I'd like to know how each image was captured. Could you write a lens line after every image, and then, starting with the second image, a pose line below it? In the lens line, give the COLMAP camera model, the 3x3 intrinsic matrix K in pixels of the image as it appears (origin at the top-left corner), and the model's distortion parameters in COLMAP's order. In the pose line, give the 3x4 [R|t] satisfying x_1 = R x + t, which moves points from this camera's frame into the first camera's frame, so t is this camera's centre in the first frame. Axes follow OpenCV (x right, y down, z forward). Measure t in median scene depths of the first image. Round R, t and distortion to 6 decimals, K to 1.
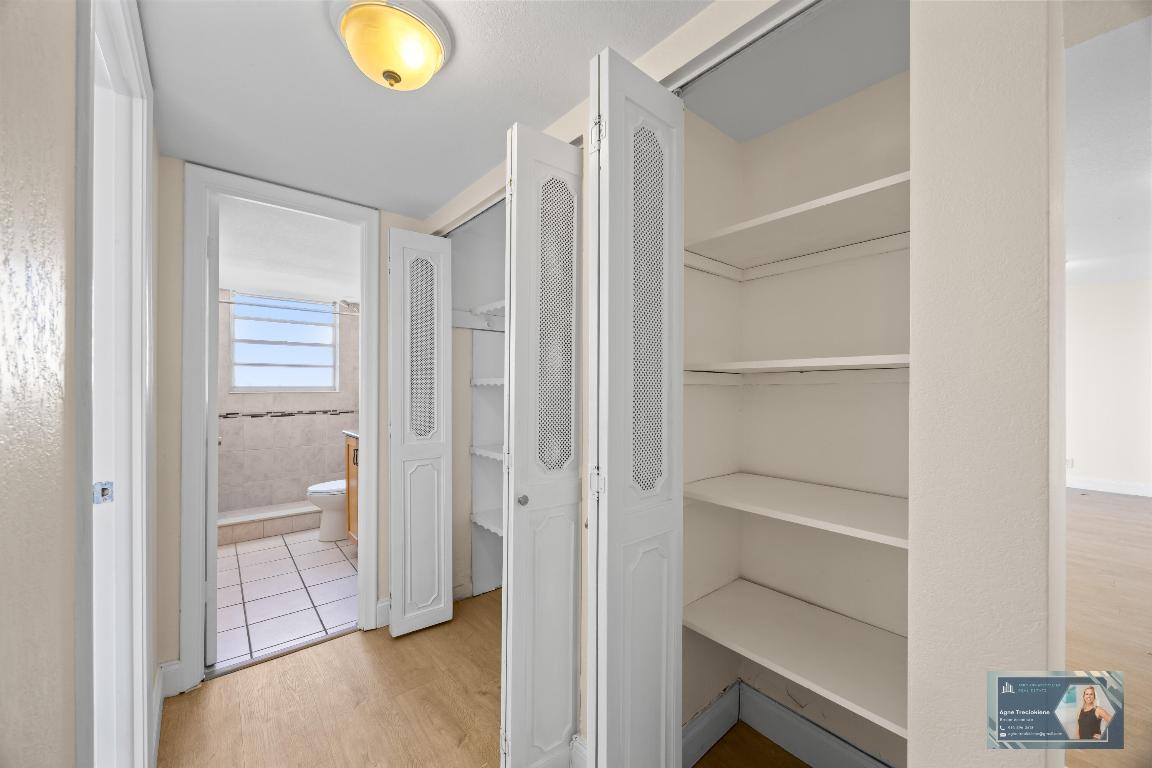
lens RADIAL K [[439.6, 0, 583.9], [0, 439.6, 385.6], [0, 0, 1]] dist [-0.000758, 0.000973]
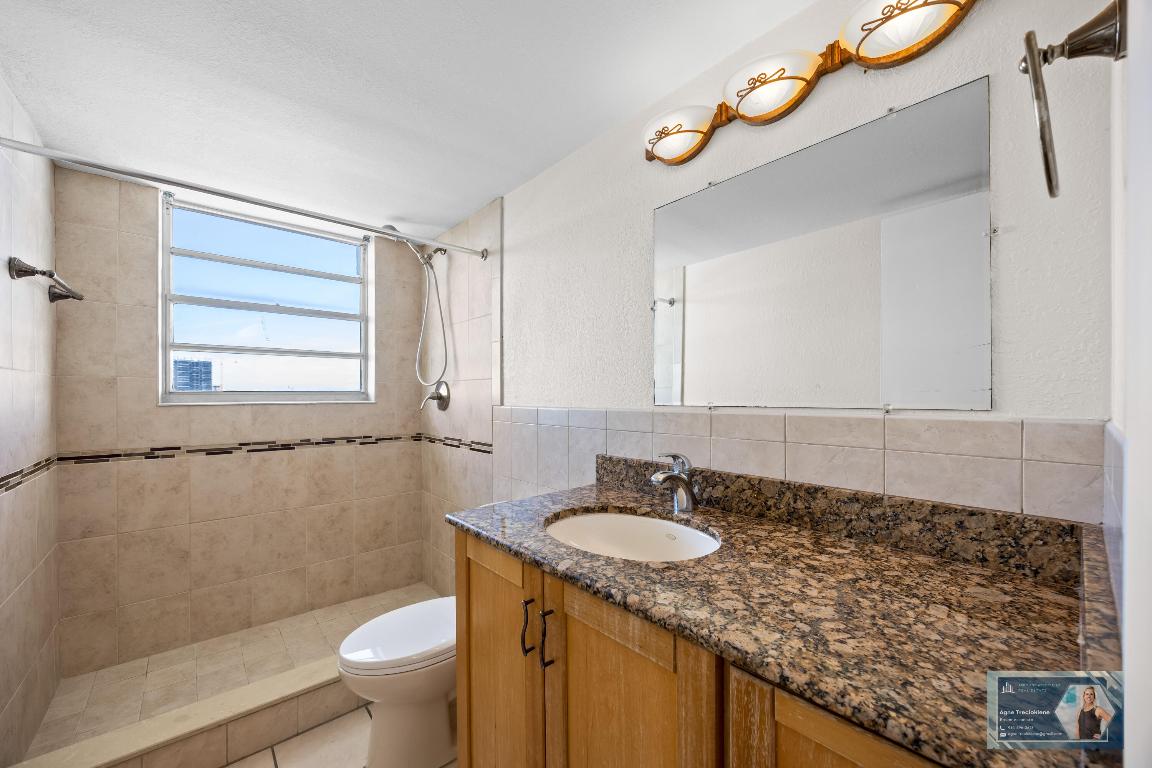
lens RADIAL K [[439.6, 0, 577.2], [0, 439.6, 396.2], [0, 0, 1]] dist [-0.000758, 0.000973]
pose [[0.999851, -0.003444, 0.016889, -0.337830], [0.003383, 0.999988, 0.003626, 0.006729], [-0.016901, -0.003568, 0.999851, 0.483169]]
